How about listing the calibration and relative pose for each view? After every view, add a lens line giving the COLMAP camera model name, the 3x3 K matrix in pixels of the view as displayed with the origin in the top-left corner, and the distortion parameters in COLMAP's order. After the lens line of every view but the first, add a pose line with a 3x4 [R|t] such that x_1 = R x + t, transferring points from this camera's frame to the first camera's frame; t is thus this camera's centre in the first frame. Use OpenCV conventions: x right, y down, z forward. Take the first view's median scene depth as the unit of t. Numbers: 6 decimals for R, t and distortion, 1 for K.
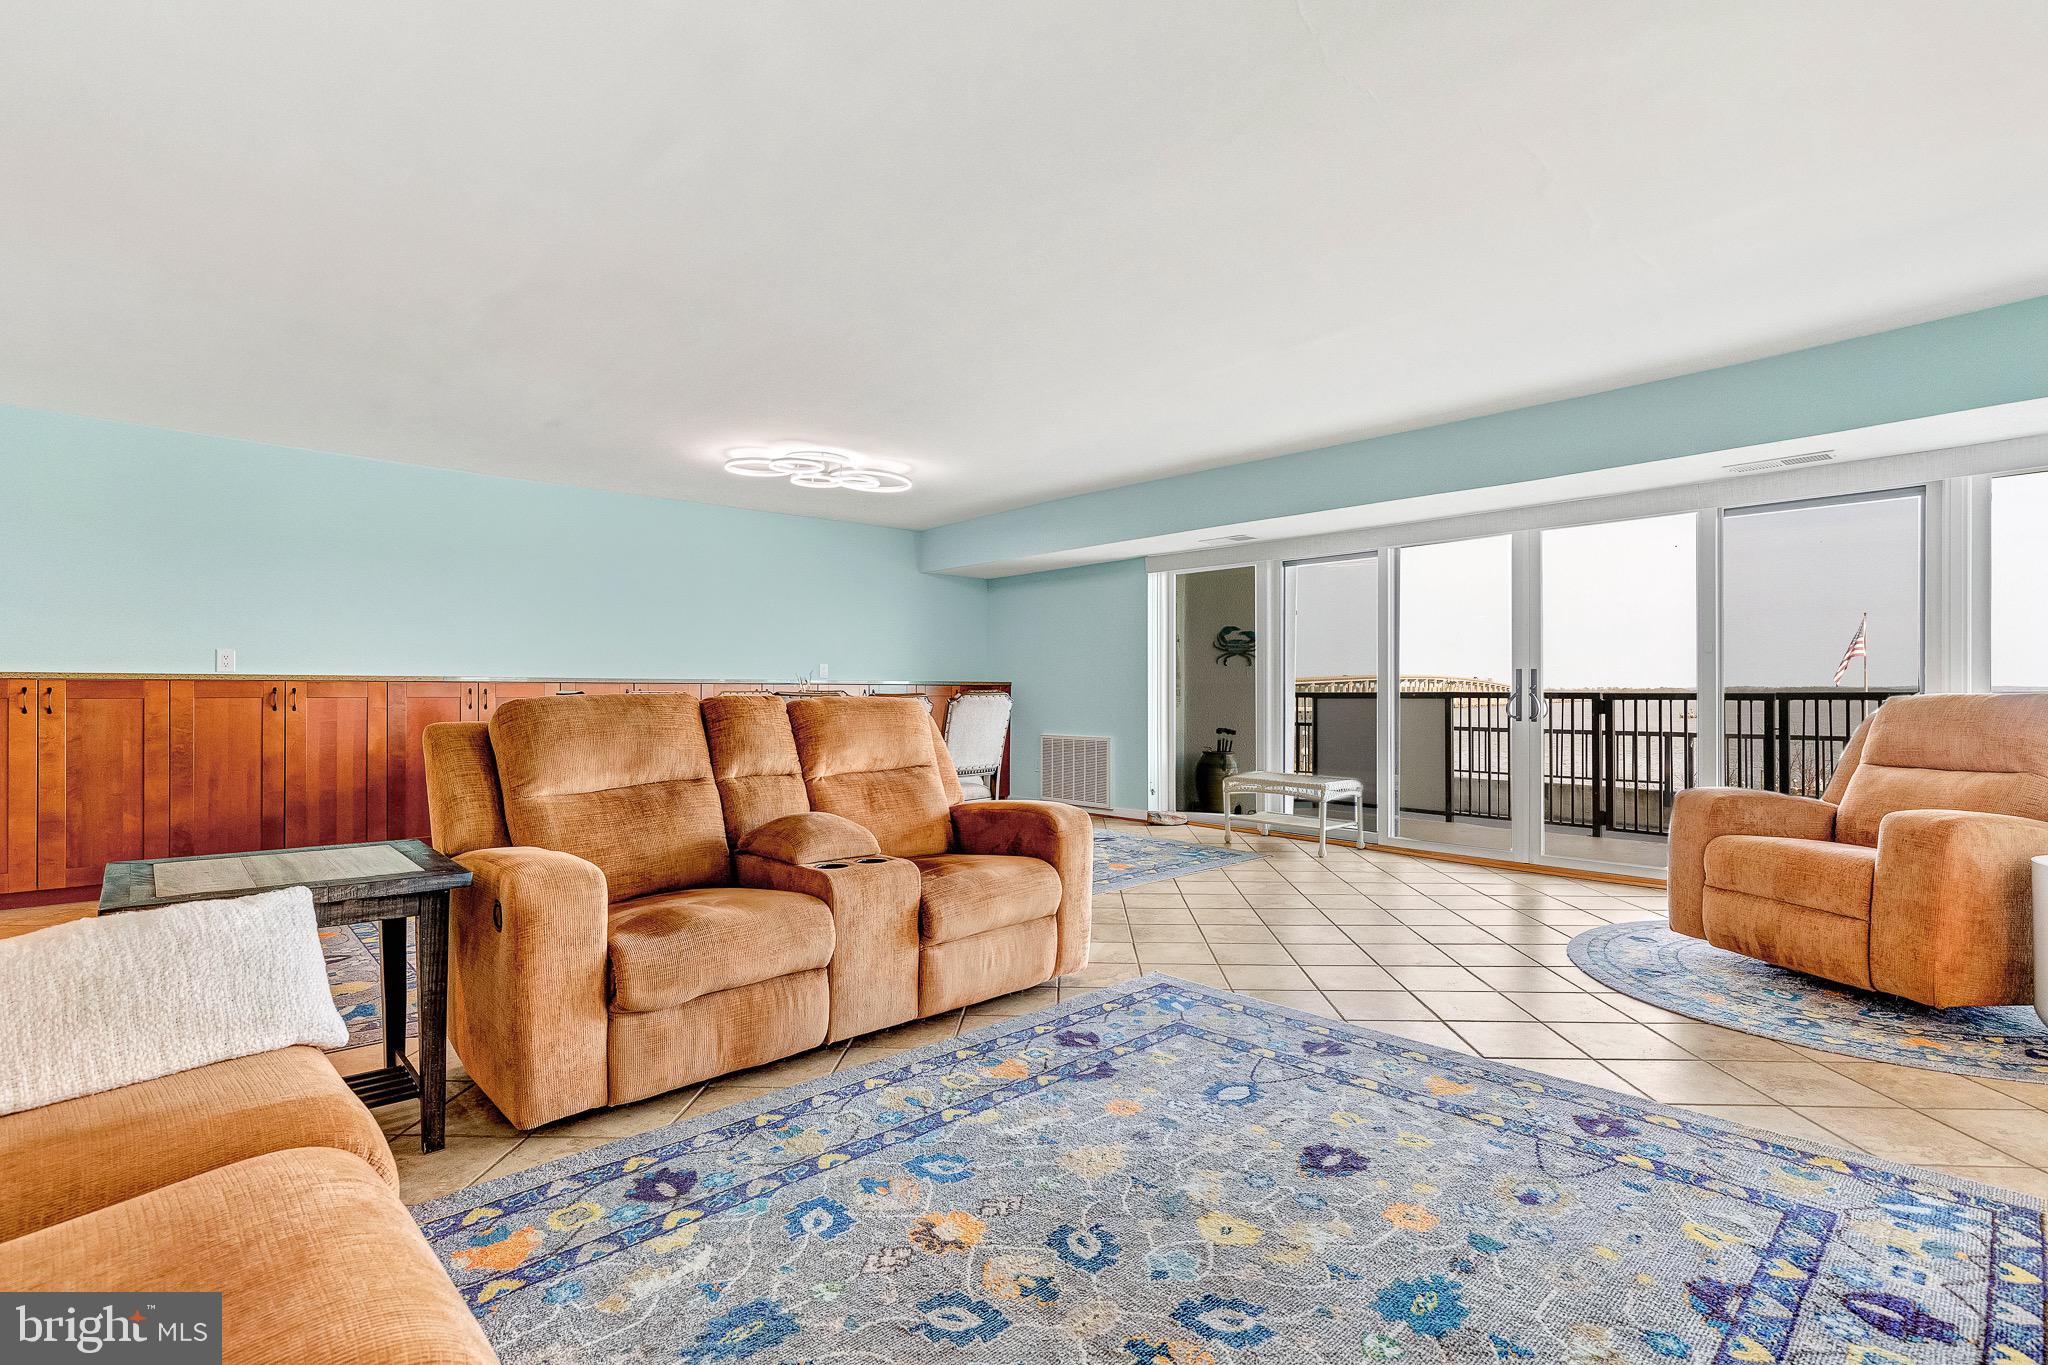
lens RADIAL K [[963.1, 0, 1043.7], [0, 963.1, 683.1], [0, 0, 1]] dist [0.012031, -0.002750]
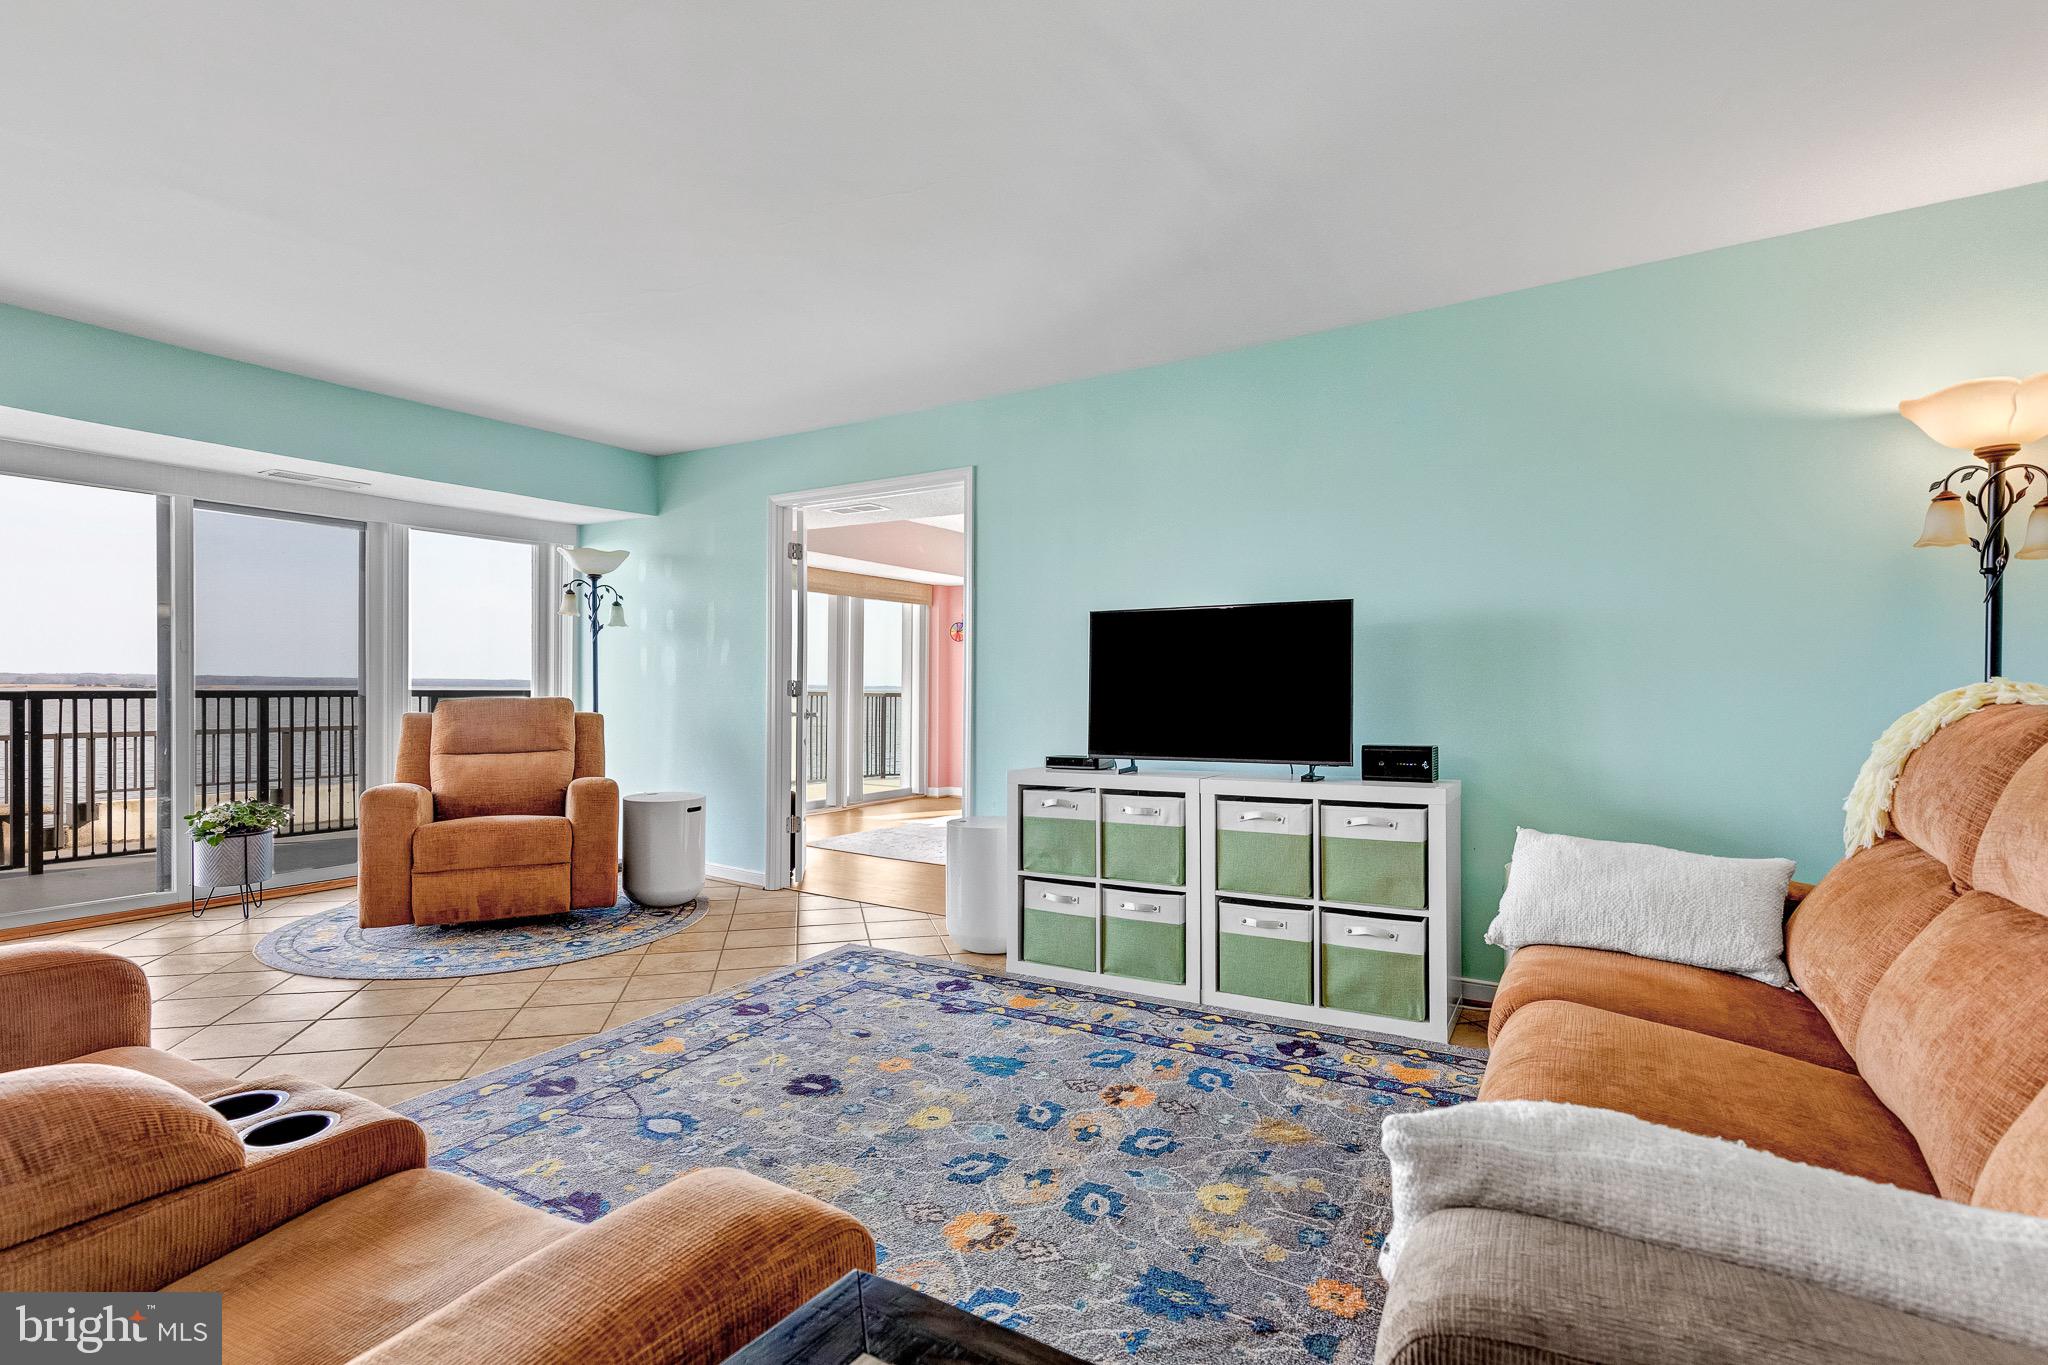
lens RADIAL K [[963.1, 0, 1025.7], [0, 963.1, 700.0], [0, 0, 1]] dist [0.012031, -0.002750]
pose [[-0.248372, -0.016834, 0.968518, -0.556777], [-0.016955, 0.999771, 0.013029, -0.015665], [-0.968516, -0.013185, -0.248601, 0.601084]]
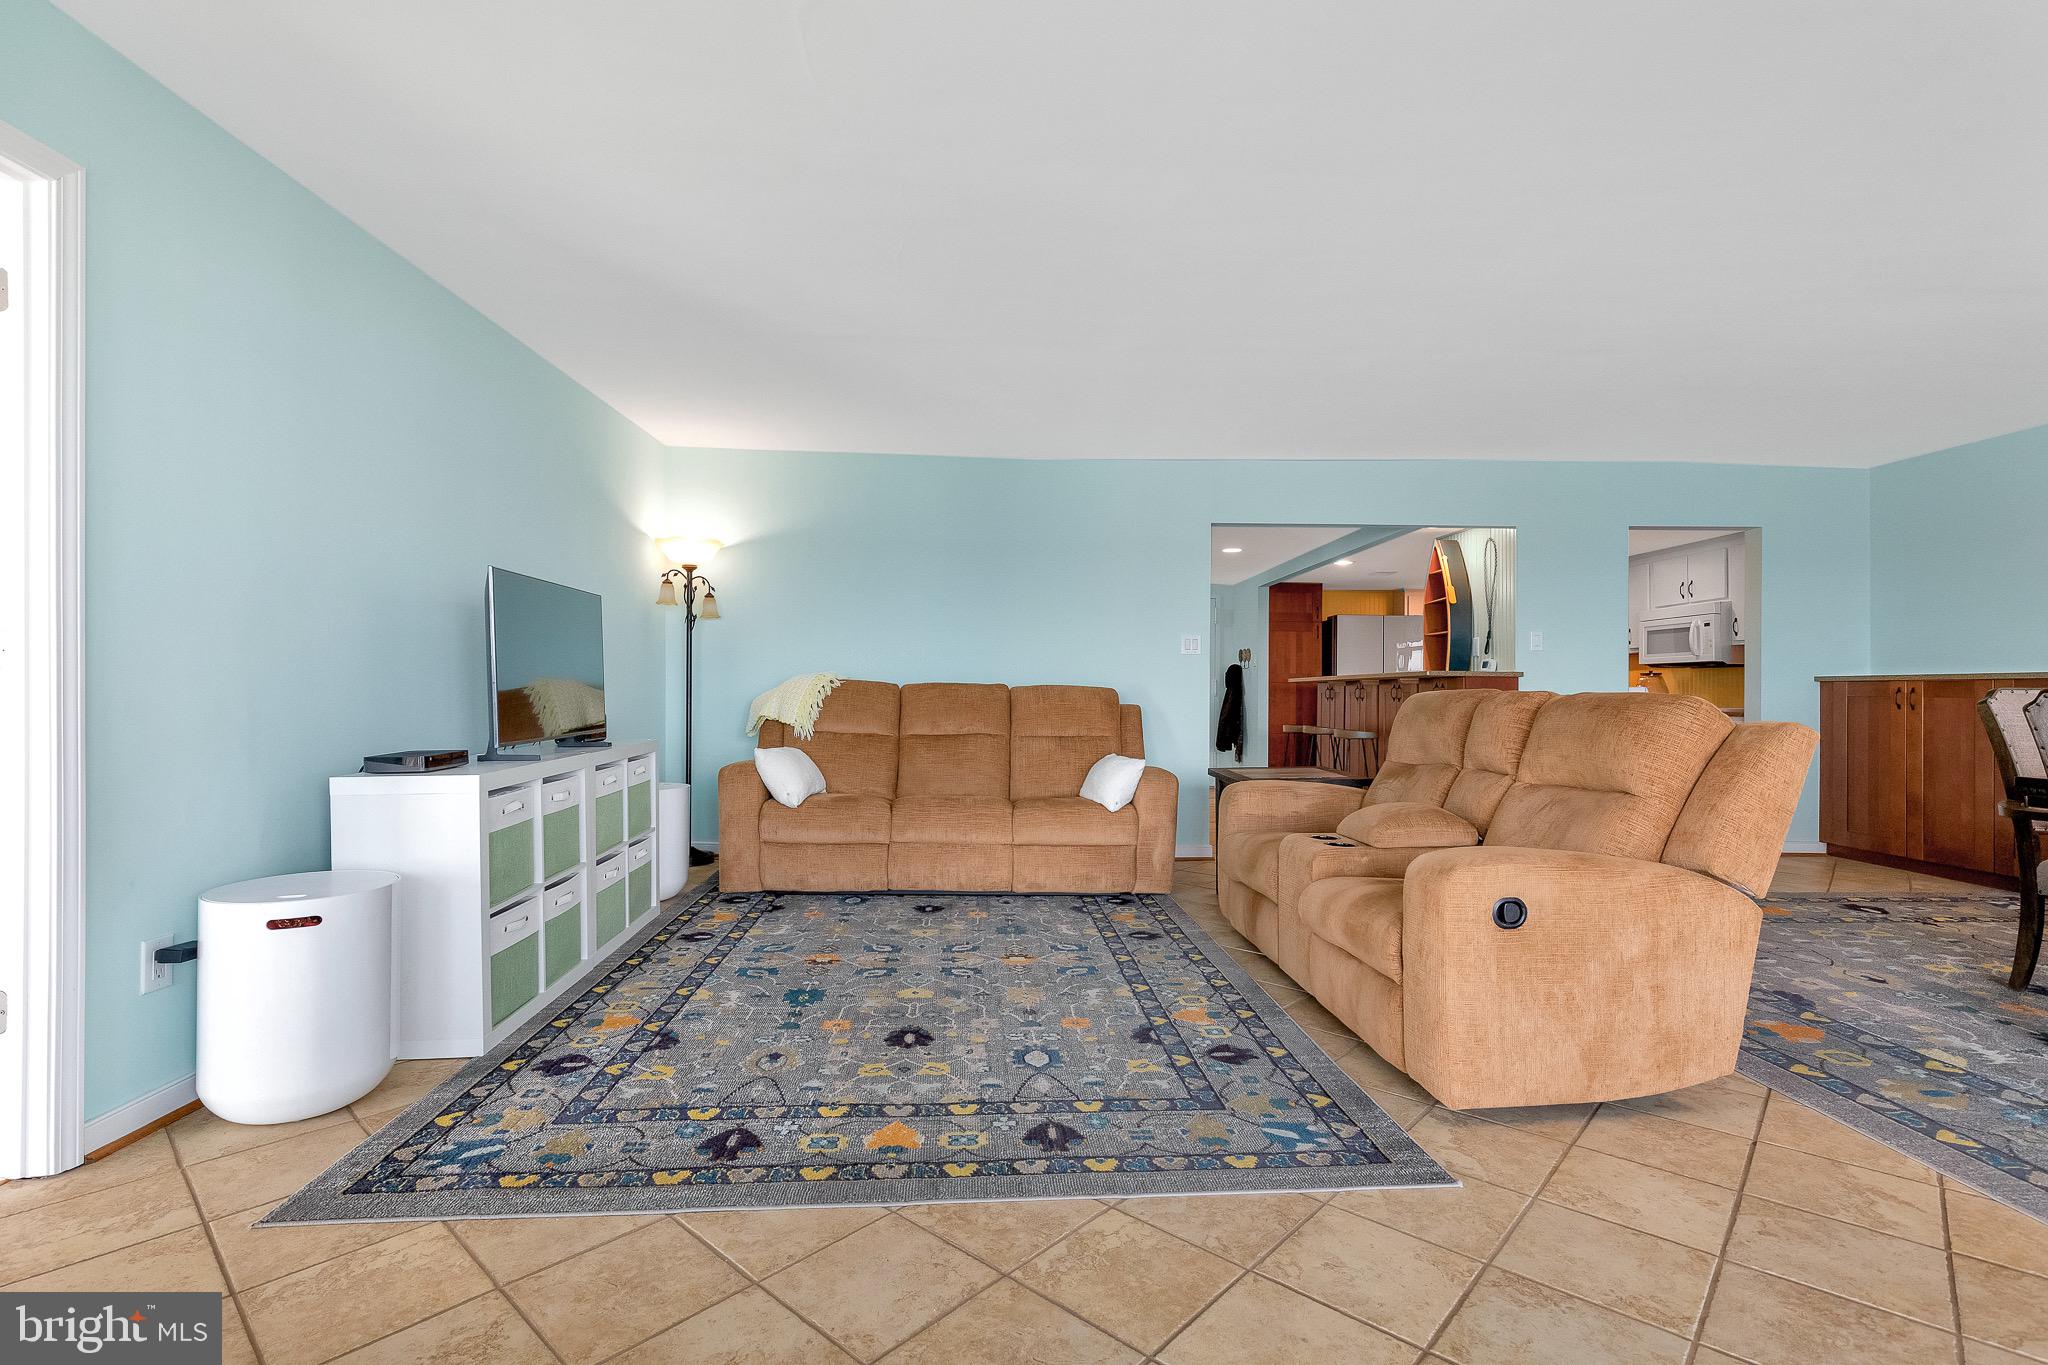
lens RADIAL K [[963.1, 0, 1012.7], [0, 963.1, 695.7], [0, 0, 1]] dist [0.012031, -0.002750]
pose [[-0.665385, -0.000956, -0.746500, 0.681984], [0.004825, 0.999973, -0.005582, 0.018360], [0.746485, -0.007316, -0.665362, 1.138165]]
